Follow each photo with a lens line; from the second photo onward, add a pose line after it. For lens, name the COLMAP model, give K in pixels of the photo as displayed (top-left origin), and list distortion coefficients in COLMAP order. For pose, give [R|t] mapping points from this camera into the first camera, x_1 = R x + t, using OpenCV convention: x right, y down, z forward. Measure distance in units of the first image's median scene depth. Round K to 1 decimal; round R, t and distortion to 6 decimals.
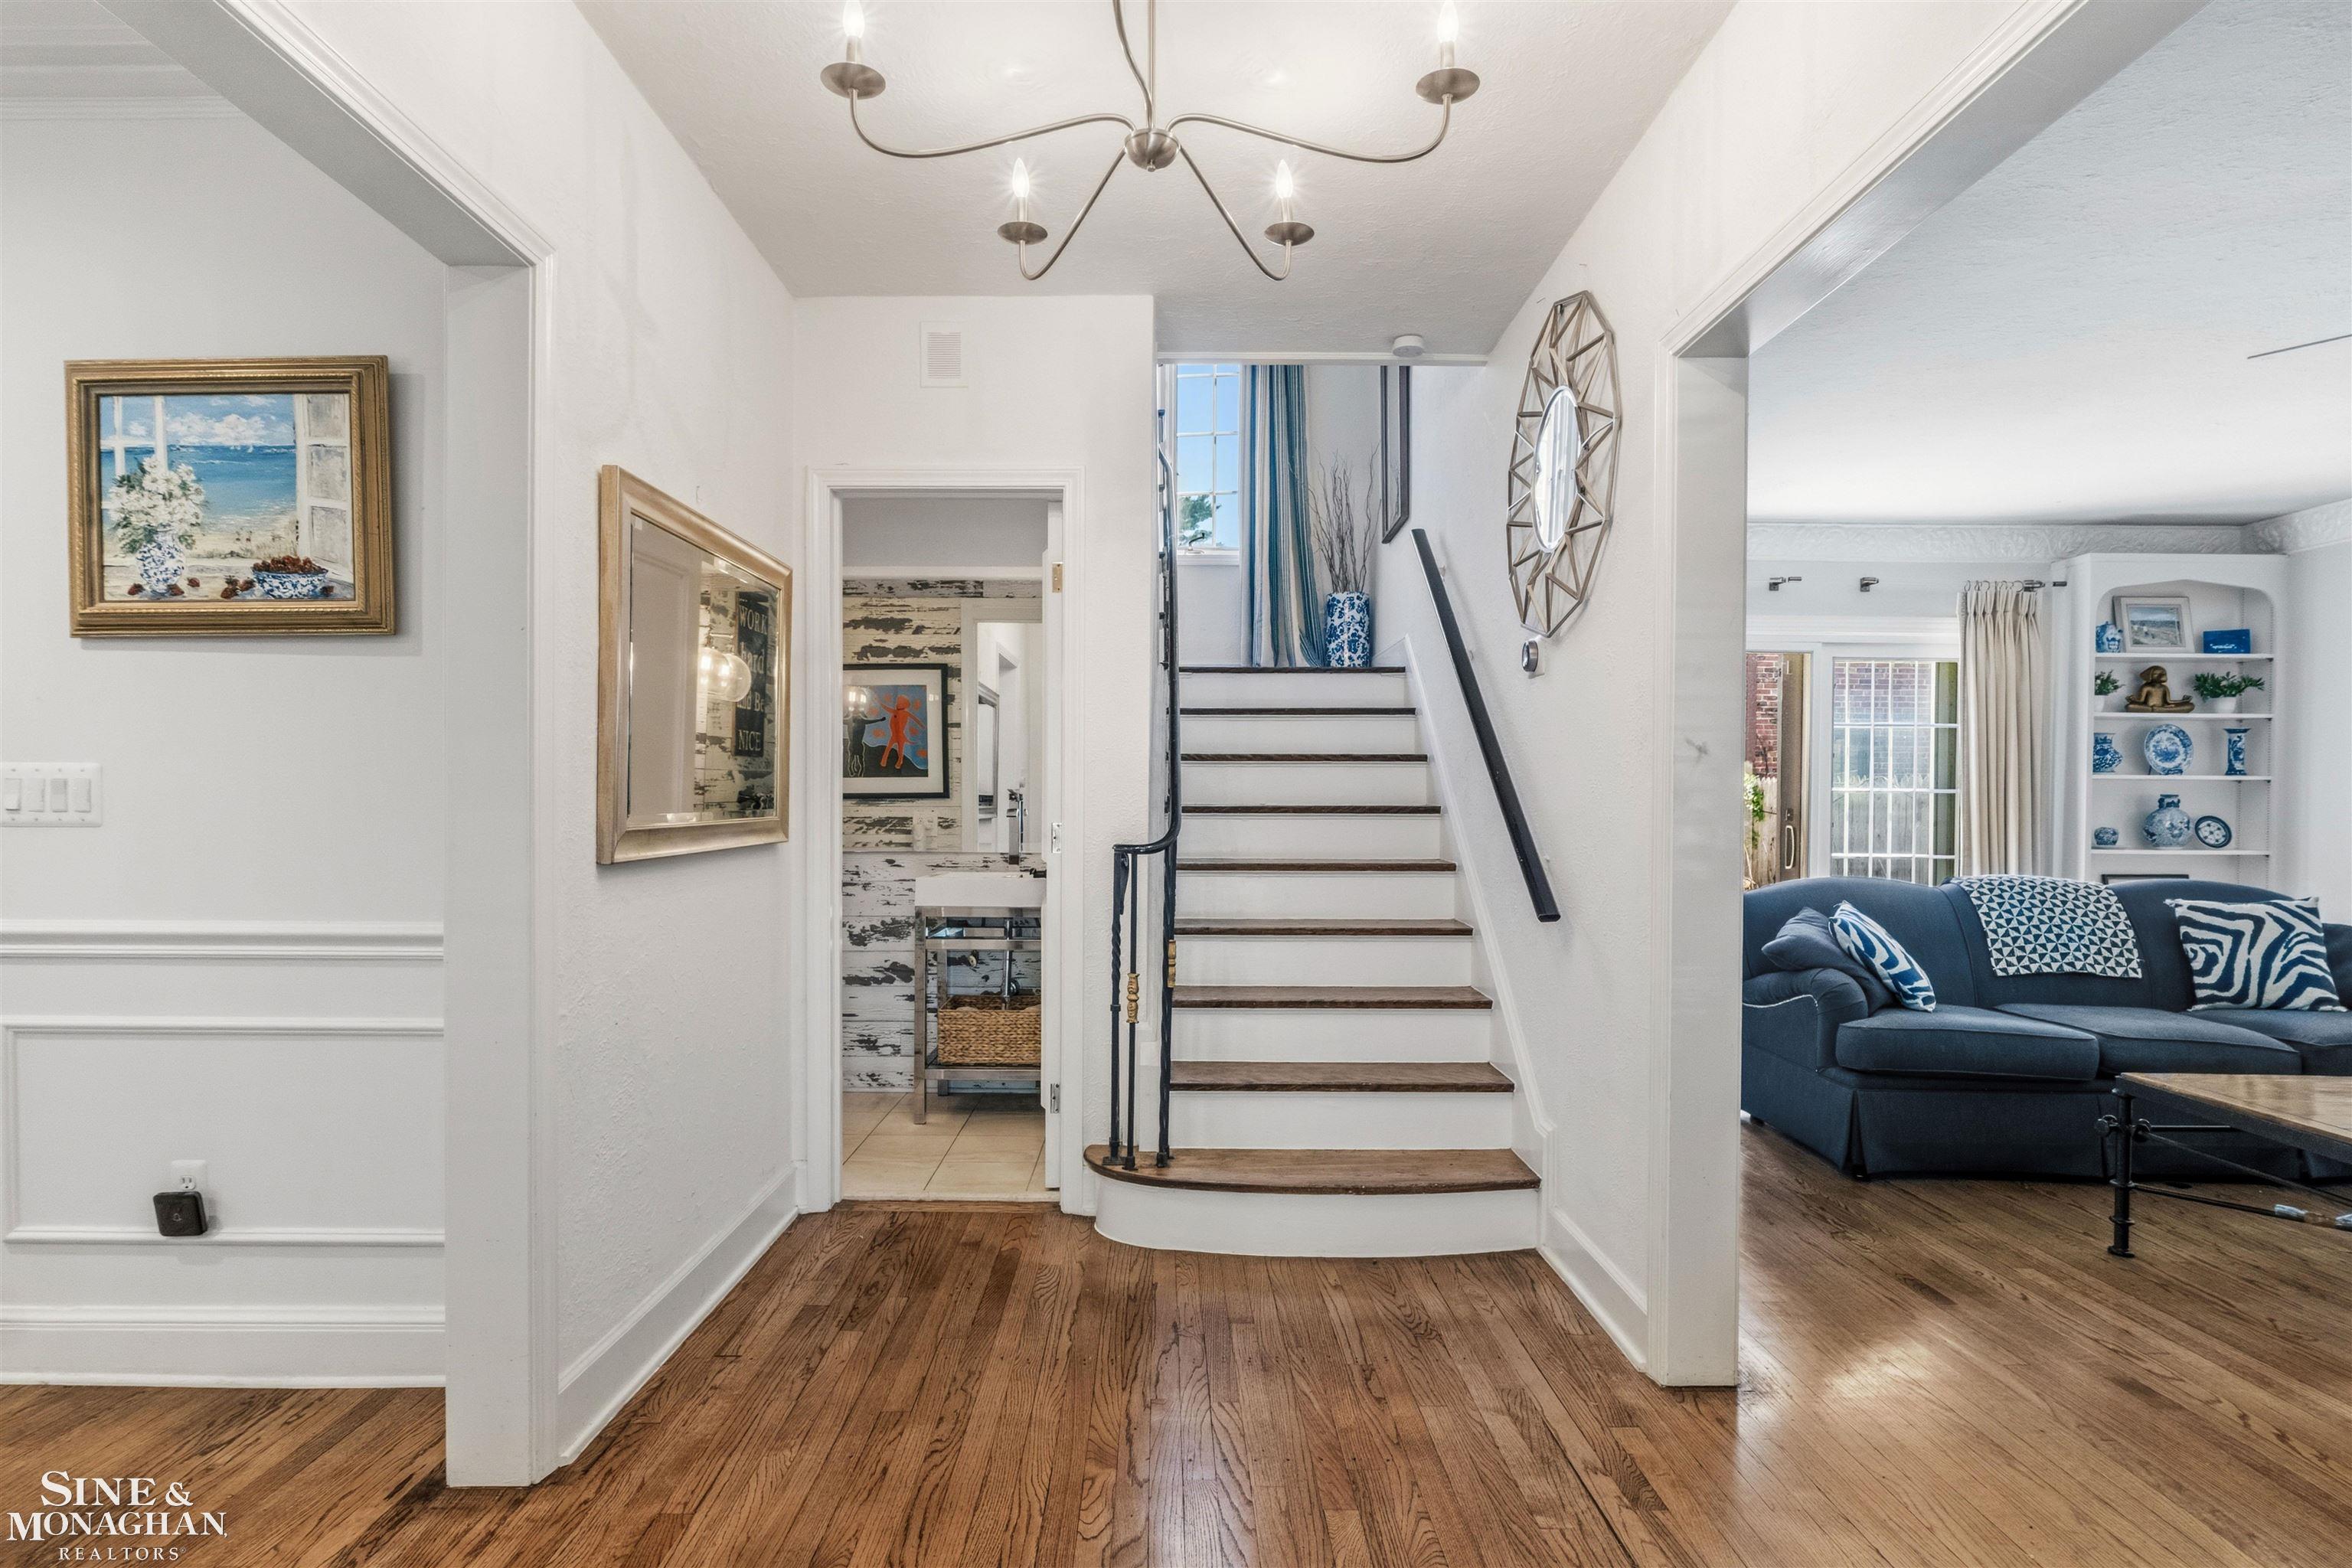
lens RADIAL K [[1243.6, 0, 1154.2], [0, 1243.6, 837.7], [0, 0, 1]] dist [0.000193, 0.001130]
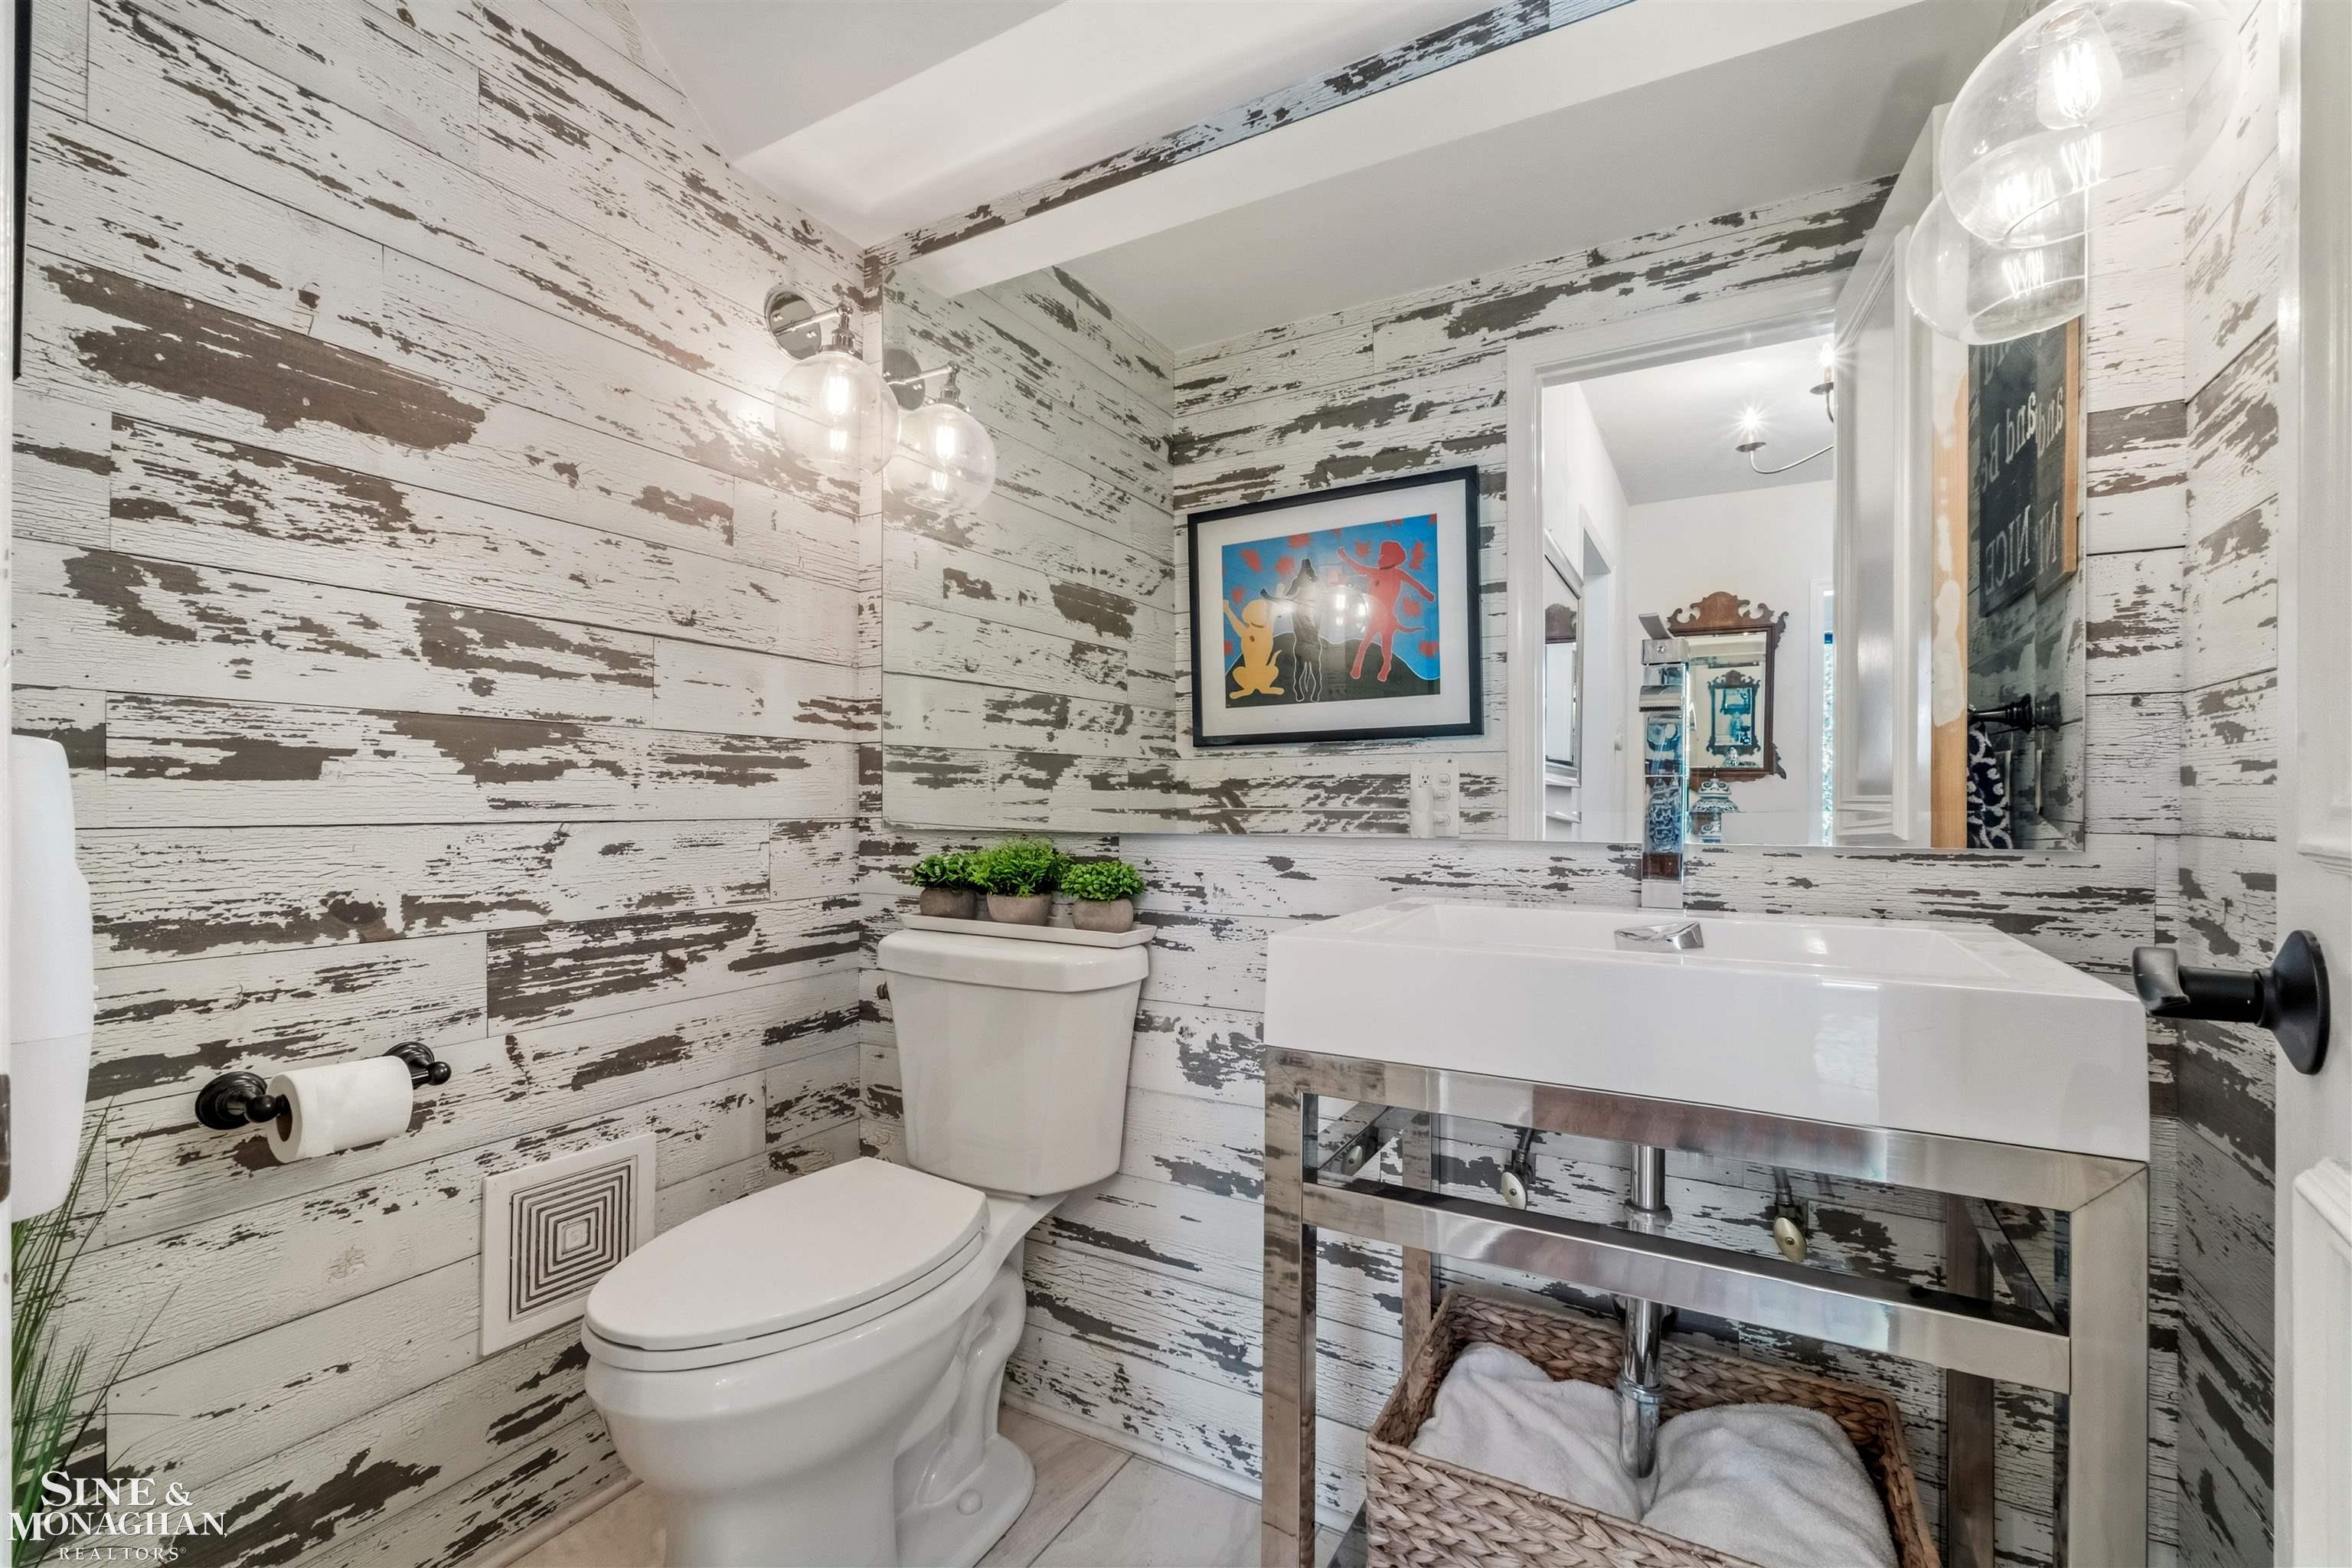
lens RADIAL K [[1007.2, 0, 1173.1], [0, 1007.2, 805.4], [0, 0, 1]] dist [0.002566, 0.000250]
pose [[0.877189, -0.006654, -0.480098, -0.138238], [-0.008120, 0.999555, -0.028688, 0.015766], [0.480076, 0.029063, 0.876745, 1.015309]]
